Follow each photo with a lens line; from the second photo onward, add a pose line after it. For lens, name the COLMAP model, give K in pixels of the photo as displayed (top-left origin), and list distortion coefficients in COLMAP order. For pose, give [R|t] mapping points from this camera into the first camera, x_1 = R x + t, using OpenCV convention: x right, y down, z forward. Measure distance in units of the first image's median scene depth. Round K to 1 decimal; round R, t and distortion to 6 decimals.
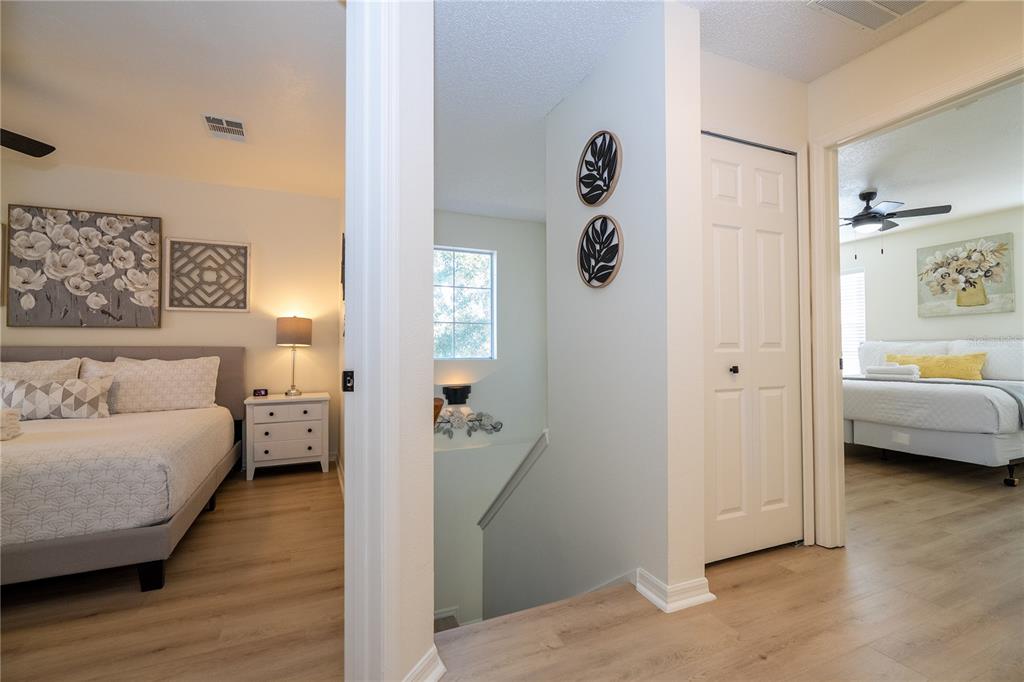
lens RADIAL K [[464.0, 0, 520.6], [0, 464.0, 339.7], [0, 0, 1]] dist [-0.002949, 0.002877]
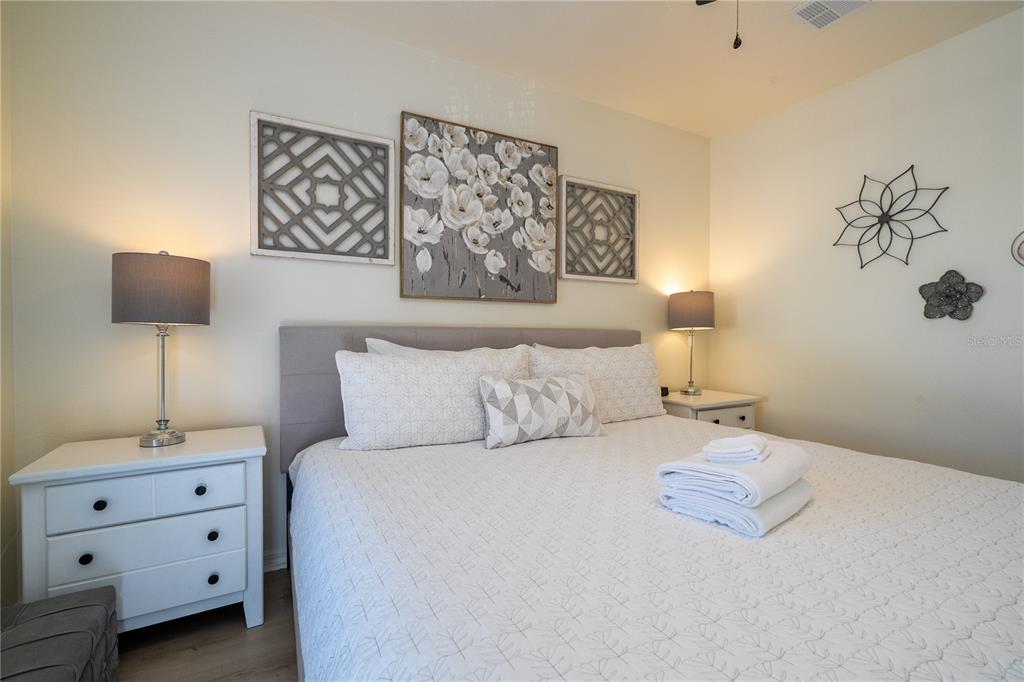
lens RADIAL K [[464.0, 0, 509.6], [0, 464.0, 339.3], [0, 0, 1]] dist [-0.002949, 0.002877]
pose [[0.996582, 0.008828, 0.082135, -0.941160], [-0.011659, 0.999352, 0.034056, 0.007371], [-0.081781, -0.034897, 0.996039, 0.299966]]
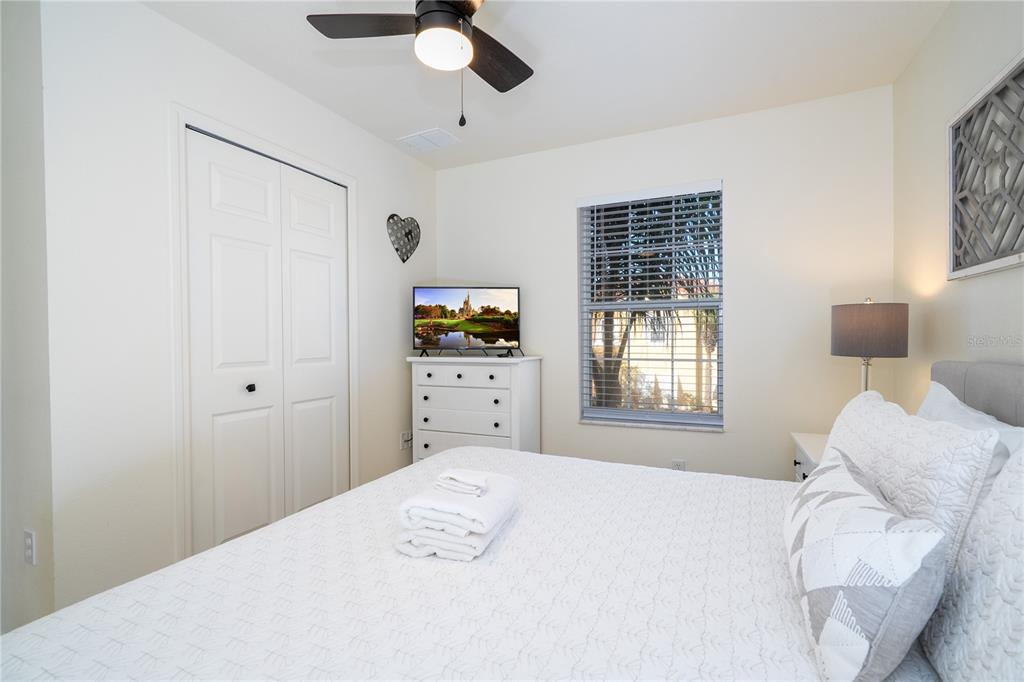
lens RADIAL K [[464.0, 0, 505.0], [0, 464.0, 345.0], [0, 0, 1]] dist [-0.002949, 0.002877]
pose [[-0.749626, 0.021989, -0.661496, -0.519258], [0.027465, 0.999621, 0.002104, -0.014713], [0.661292, -0.016591, -0.749945, 0.922695]]
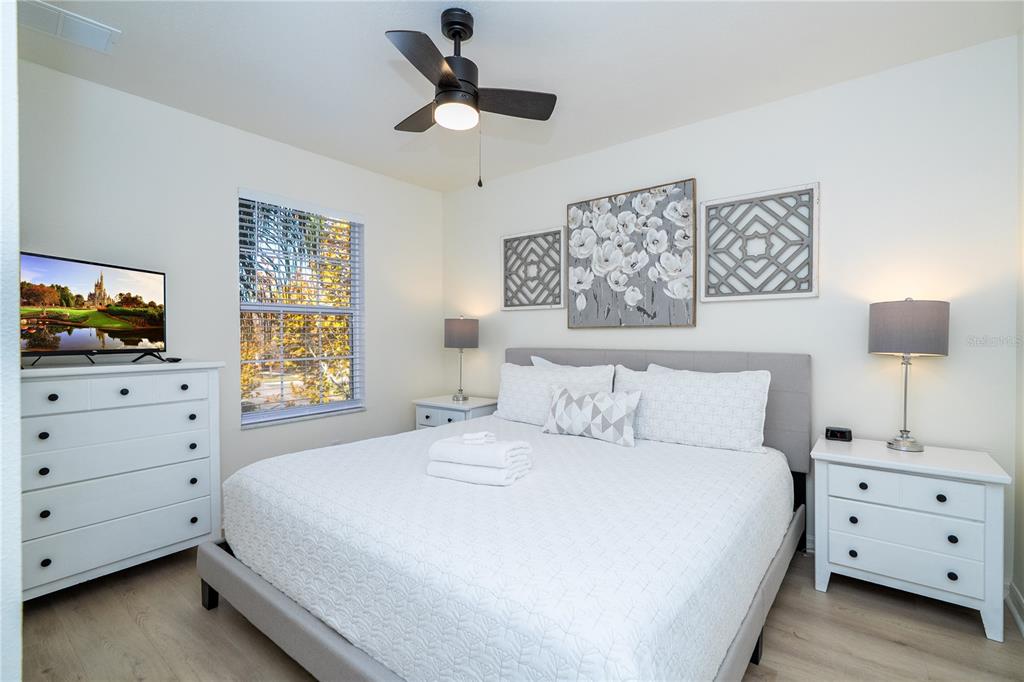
lens RADIAL K [[464.0, 0, 519.2], [0, 464.0, 339.3], [0, 0, 1]] dist [-0.002949, 0.002877]
pose [[0.466927, 0.011881, -0.884216, -0.256435], [0.020142, 0.999507, 0.024067, -0.029362], [0.884067, -0.029048, 0.466457, 0.413164]]
